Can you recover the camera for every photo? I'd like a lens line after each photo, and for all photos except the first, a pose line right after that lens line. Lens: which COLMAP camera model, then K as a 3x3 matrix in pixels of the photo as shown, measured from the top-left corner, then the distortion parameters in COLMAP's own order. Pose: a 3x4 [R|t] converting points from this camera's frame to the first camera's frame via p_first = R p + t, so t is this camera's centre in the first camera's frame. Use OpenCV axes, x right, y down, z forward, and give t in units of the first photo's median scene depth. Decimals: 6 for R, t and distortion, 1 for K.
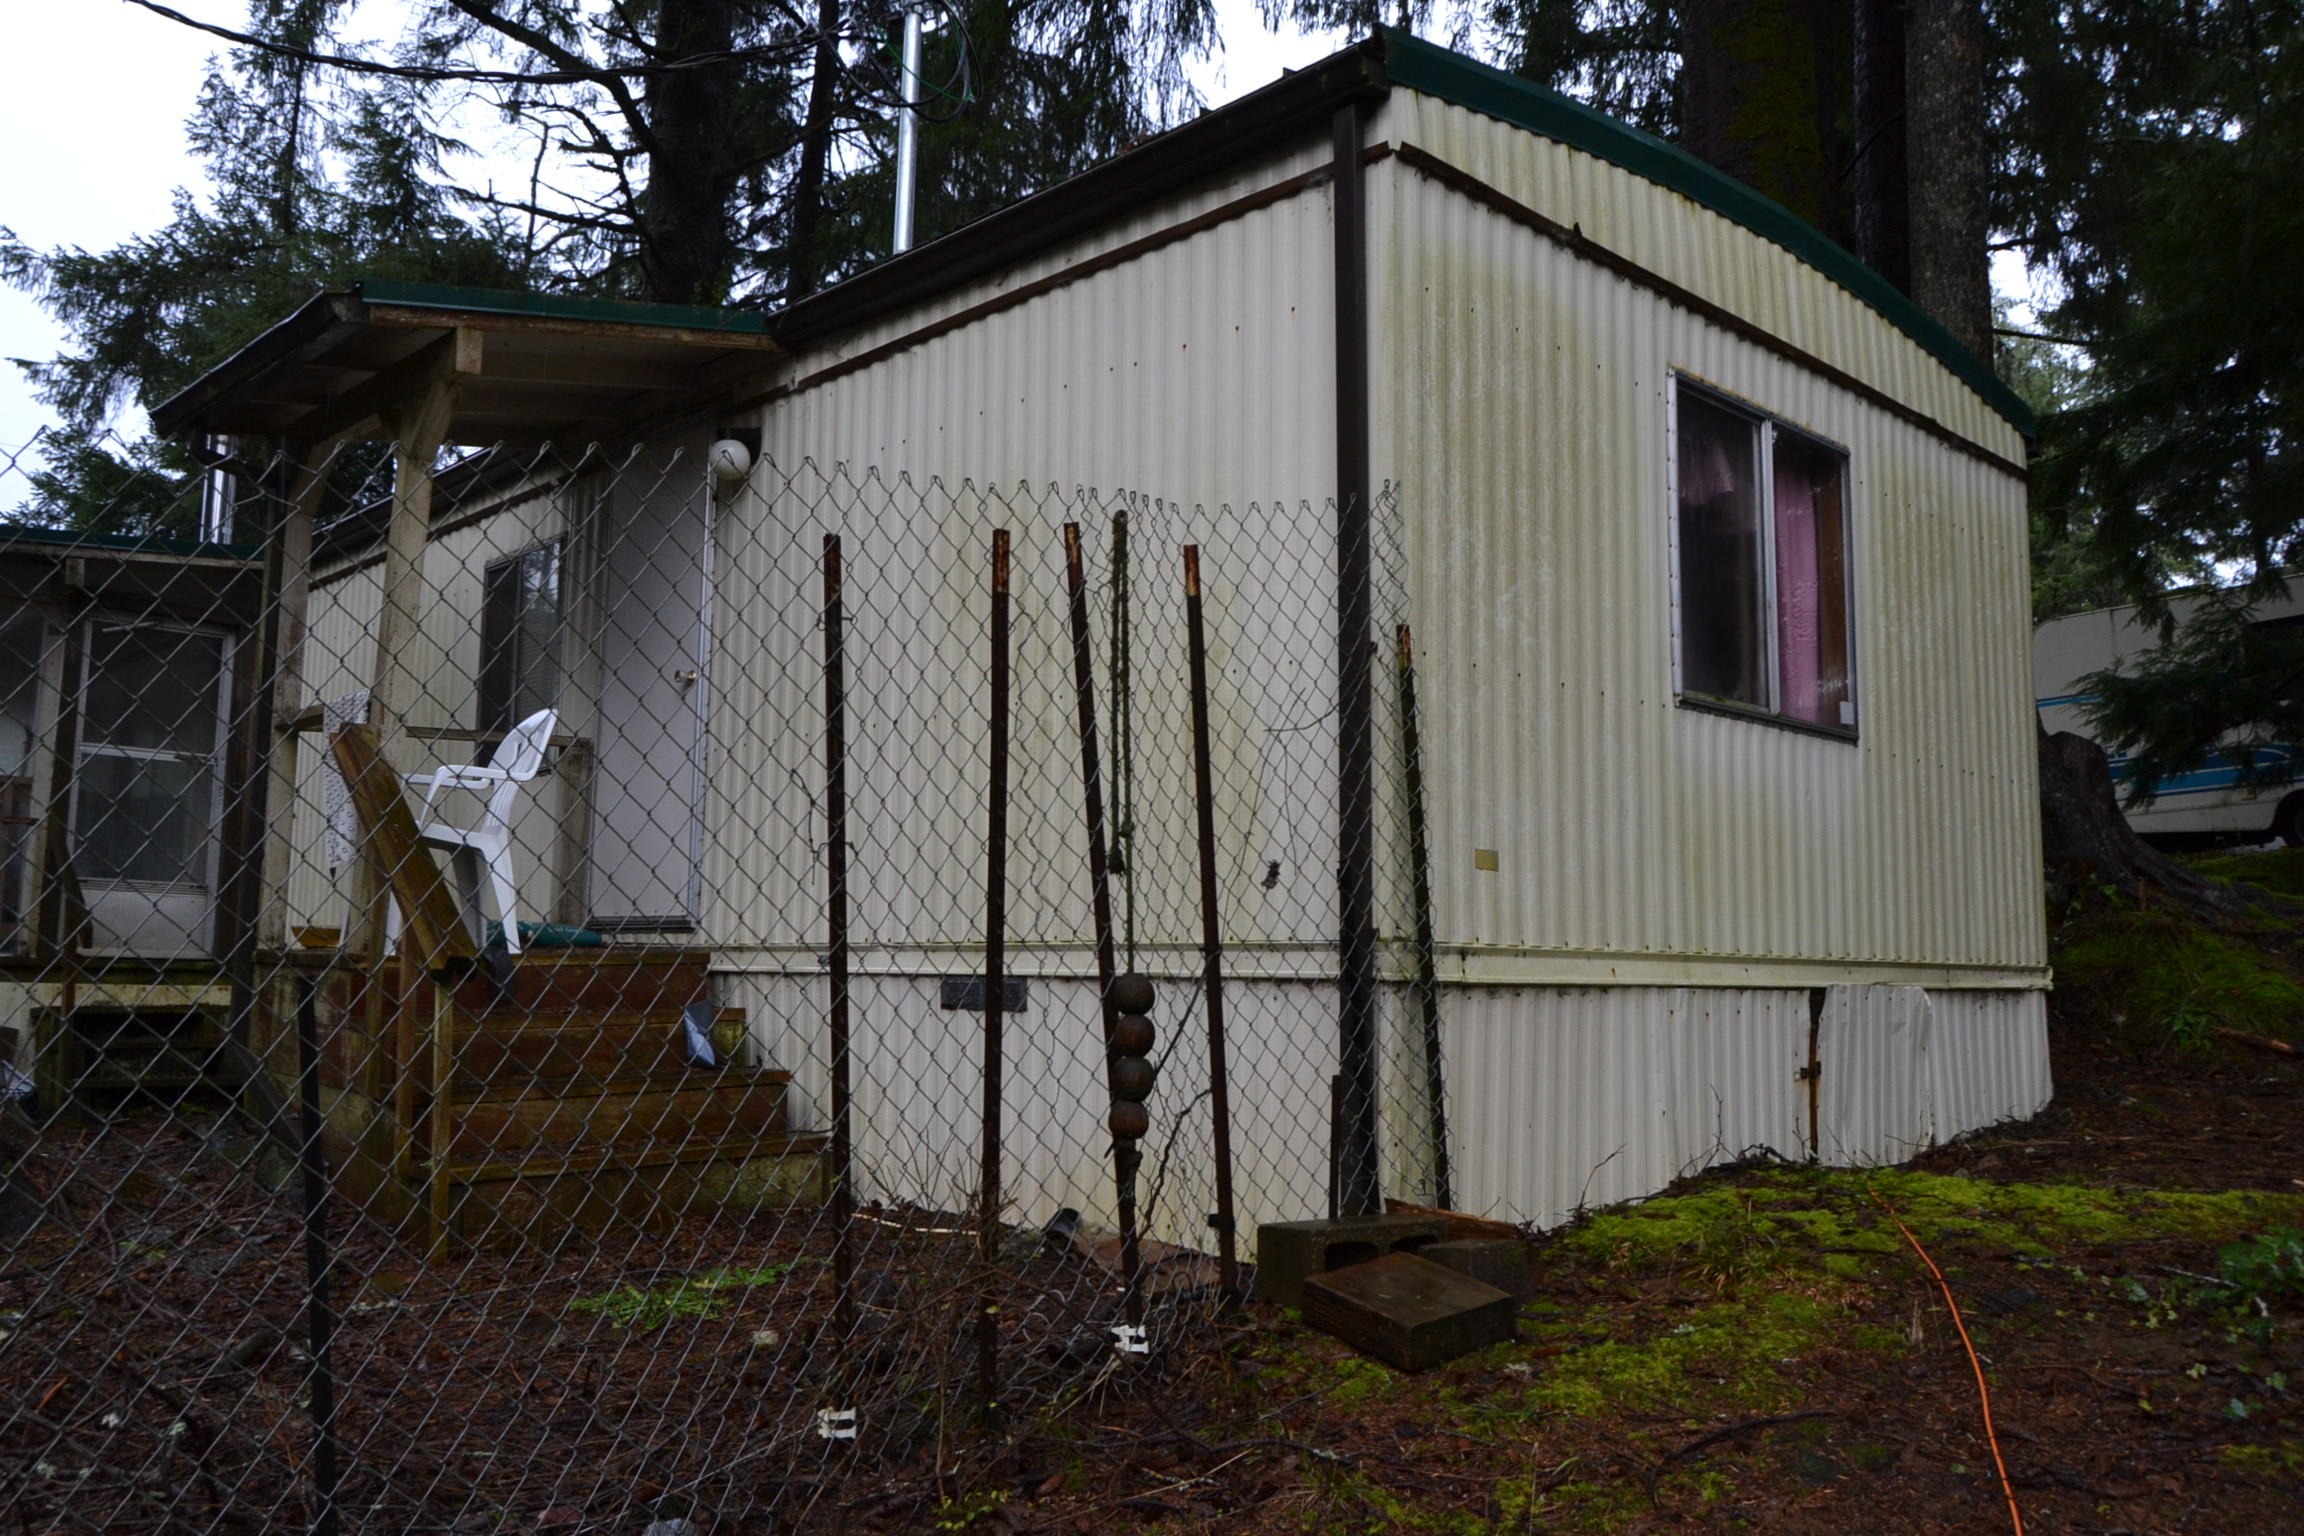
lens RADIAL K [[1790.5, 0, 1152.0], [0, 1790.5, 768.0], [0, 0, 1]] dist [-0.002721, 0.001204]
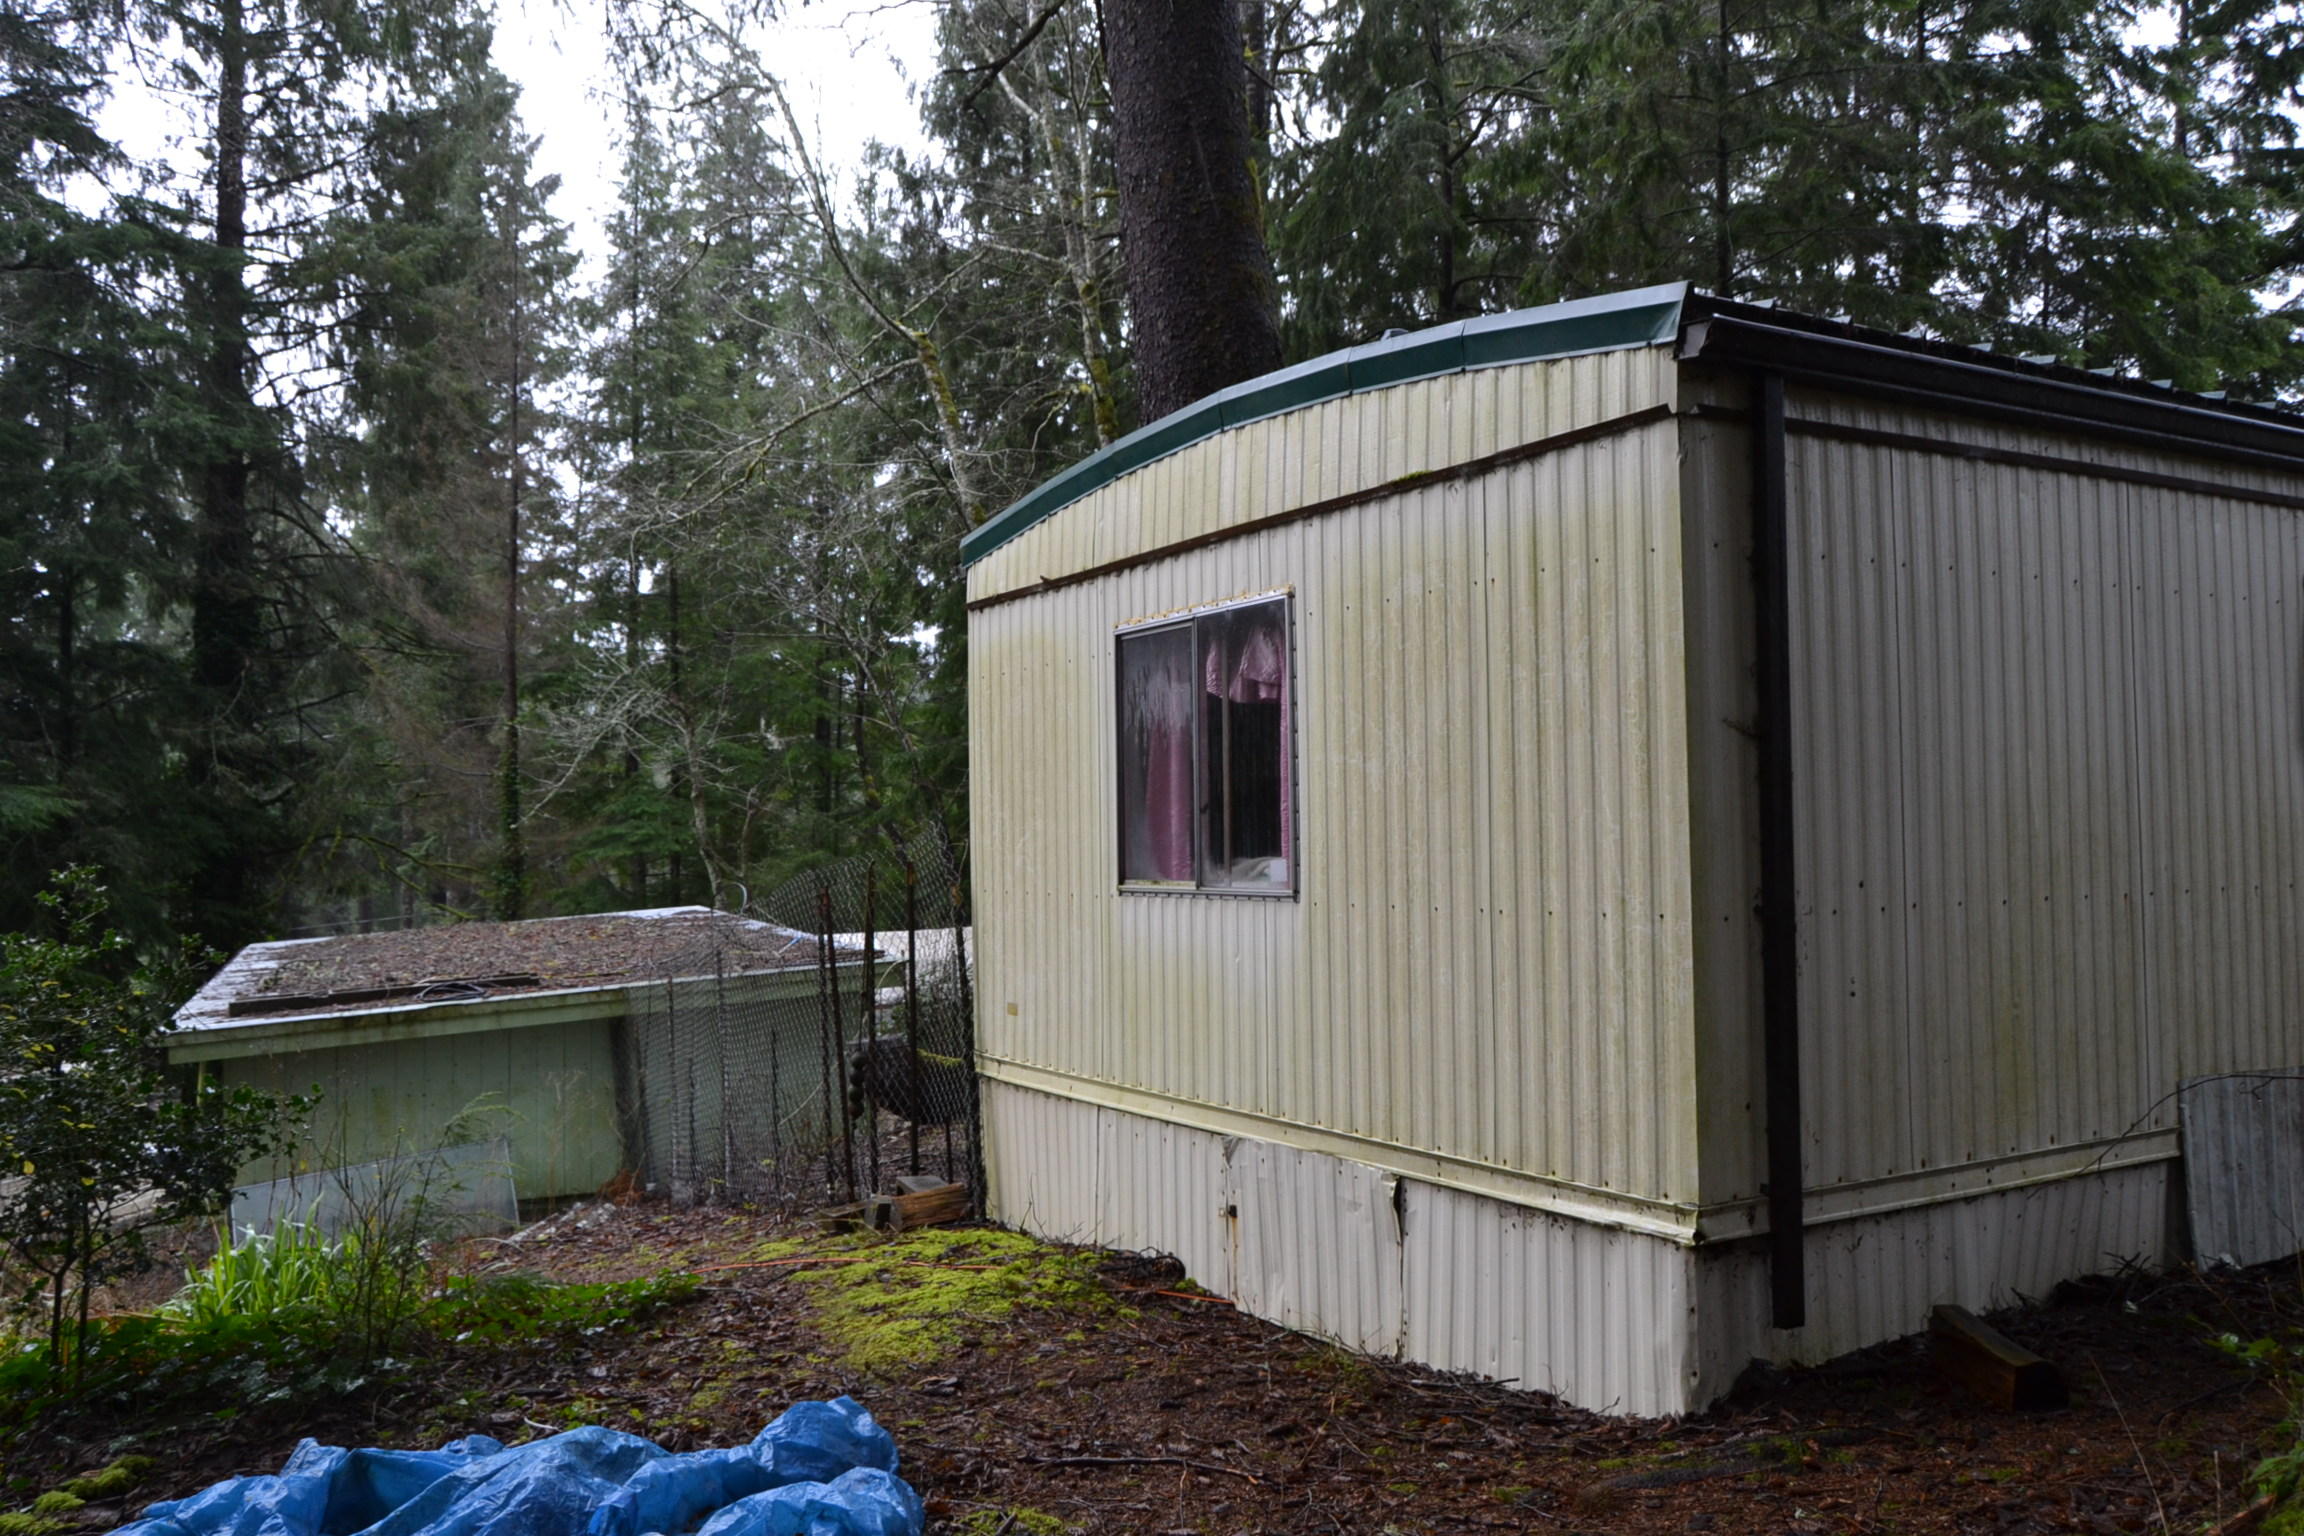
lens RADIAL K [[1790.5, 0, 1152.0], [0, 1790.5, 768.0], [0, 0, 1]] dist [-0.002721, 0.001204]
pose [[-0.206965, -0.057404, -0.976663, 1.628161], [0.115810, 0.989821, -0.082719, -0.015989], [0.971470, -0.130227, -0.198211, 1.343780]]
